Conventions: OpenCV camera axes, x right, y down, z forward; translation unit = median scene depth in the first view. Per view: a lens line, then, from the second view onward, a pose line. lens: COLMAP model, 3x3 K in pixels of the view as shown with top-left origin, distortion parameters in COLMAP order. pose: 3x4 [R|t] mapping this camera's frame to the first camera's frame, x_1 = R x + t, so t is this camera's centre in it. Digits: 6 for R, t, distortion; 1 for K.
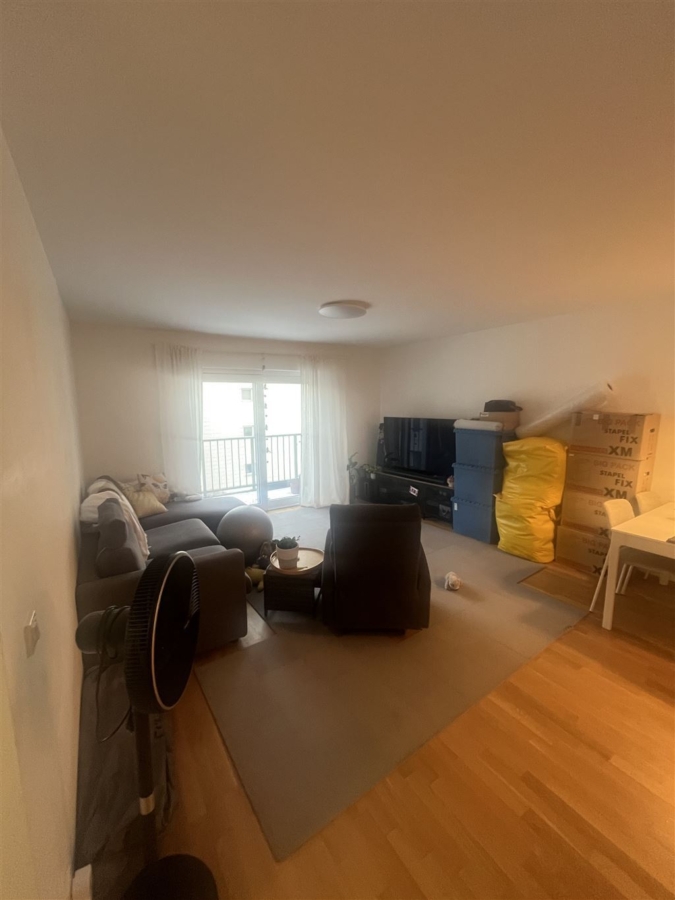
lens RADIAL K [[366.2, 0, 337.5], [0, 366.2, 450.2], [0, 0, 1]] dist [-0.005094, 0.000427]
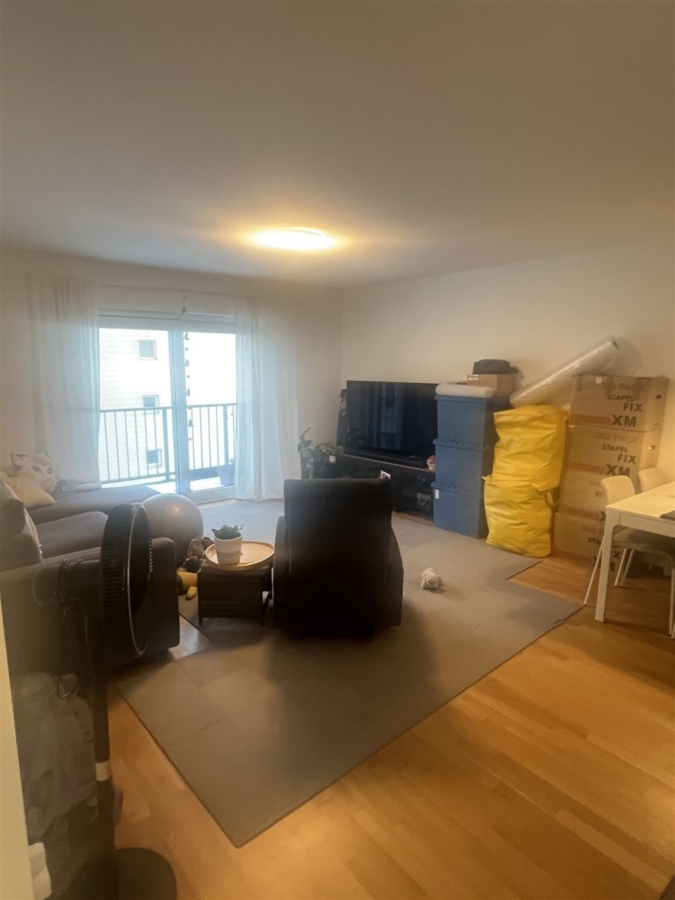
lens RADIAL K [[516.3, 0, 337.4], [0, 516.3, 451.4], [0, 0, 1]] dist [-0.000727, -0.000719]
pose [[0.993835, -0.001923, 0.110856, -0.017522], [-0.002232, 0.999300, 0.037344, 0.024152], [-0.110850, -0.037361, 0.993135, -0.097851]]
